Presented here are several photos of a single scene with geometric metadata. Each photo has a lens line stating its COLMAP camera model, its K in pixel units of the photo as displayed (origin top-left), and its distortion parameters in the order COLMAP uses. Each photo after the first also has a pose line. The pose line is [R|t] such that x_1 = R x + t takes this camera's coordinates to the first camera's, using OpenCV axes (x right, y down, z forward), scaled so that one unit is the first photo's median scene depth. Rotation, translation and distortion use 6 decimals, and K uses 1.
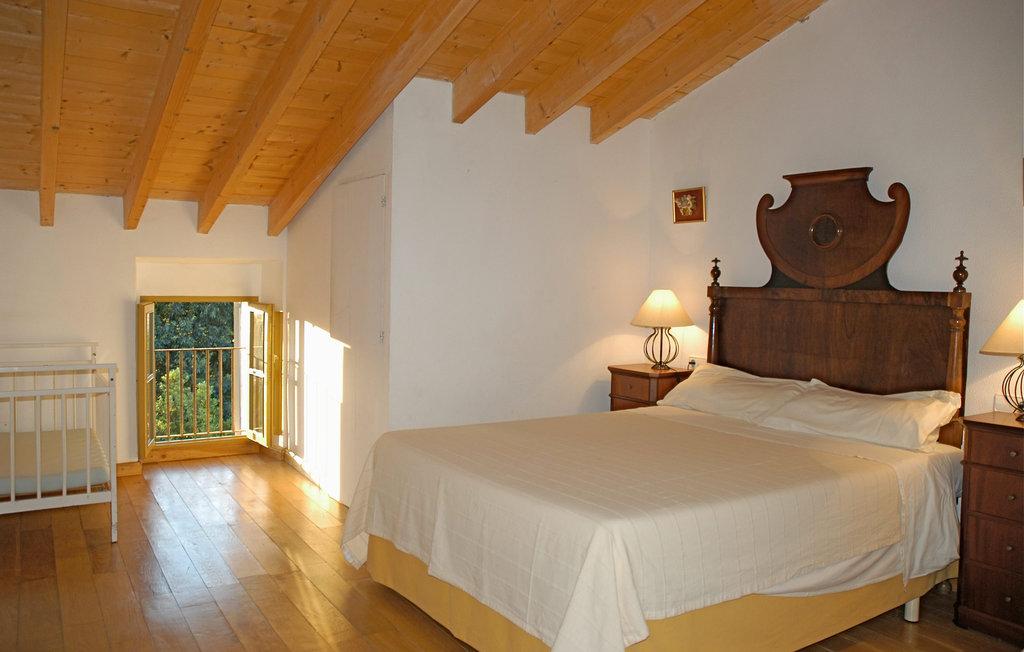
lens RADIAL K [[808.1, 0, 512.0], [0, 808.1, 326.0], [0, 0, 1]] dist [-0.166885, 0.156207]
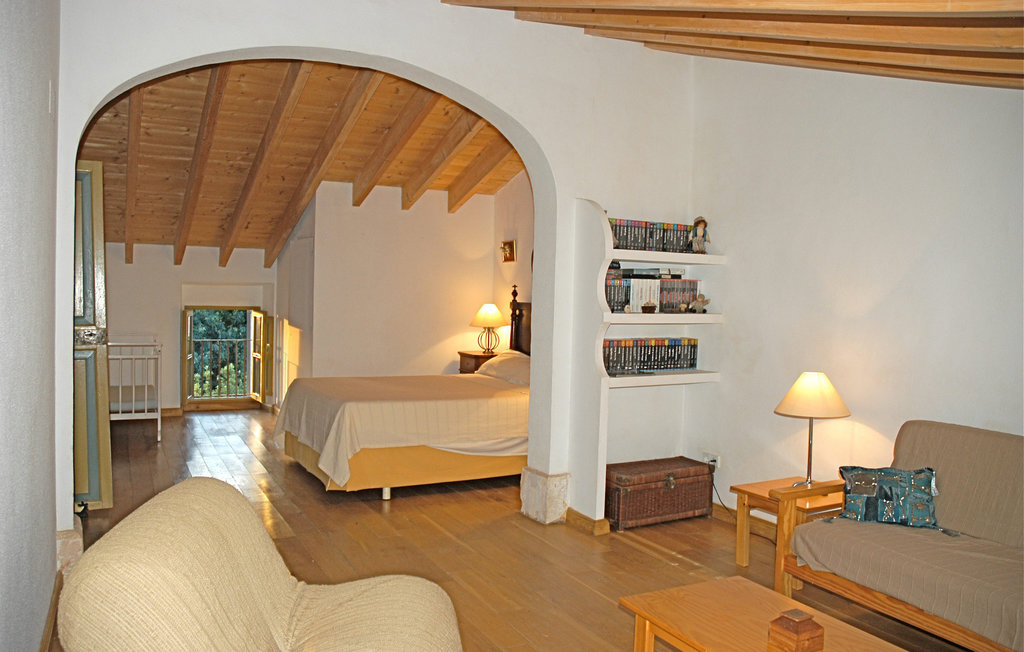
lens RADIAL K [[808.1, 0, 512.0], [0, 808.1, 326.0], [0, 0, 1]] dist [-0.166885, 0.156207]
pose [[0.995354, 0.010932, -0.095662, 0.389507], [-0.012657, 0.999768, -0.017450, 0.026446], [0.095449, 0.018579, 0.995261, -0.605750]]
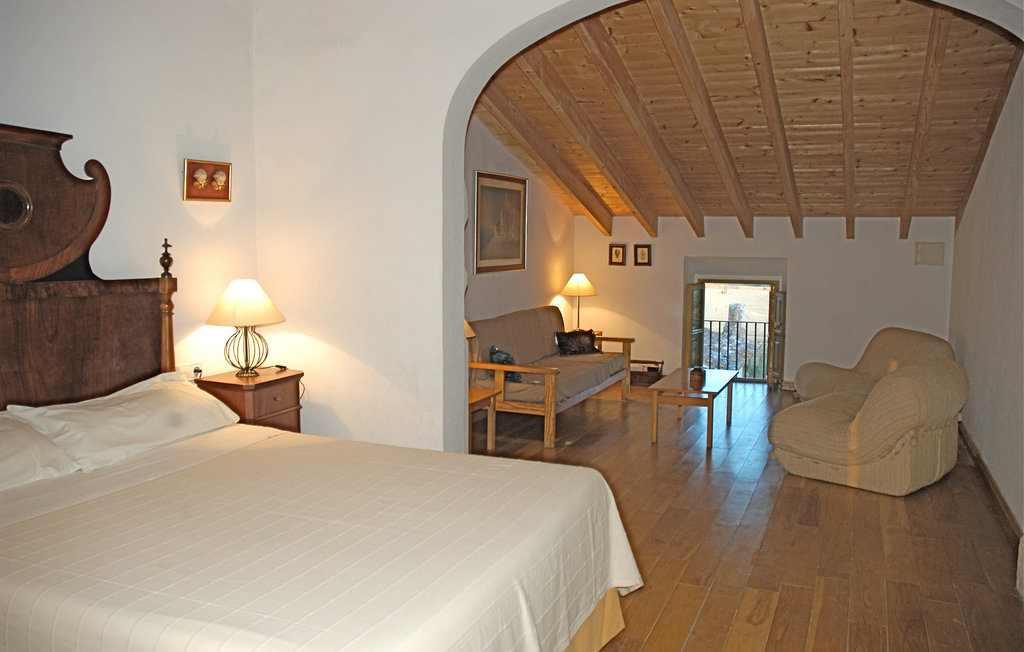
lens RADIAL K [[808.1, 0, 512.0], [0, 808.1, 326.0], [0, 0, 1]] dist [-0.166885, 0.156207]
pose [[-0.561784, -0.104231, 0.820692, -0.331718], [0.028504, 0.989004, 0.145119, -0.070743], [-0.826793, 0.104919, -0.552635, 0.712300]]
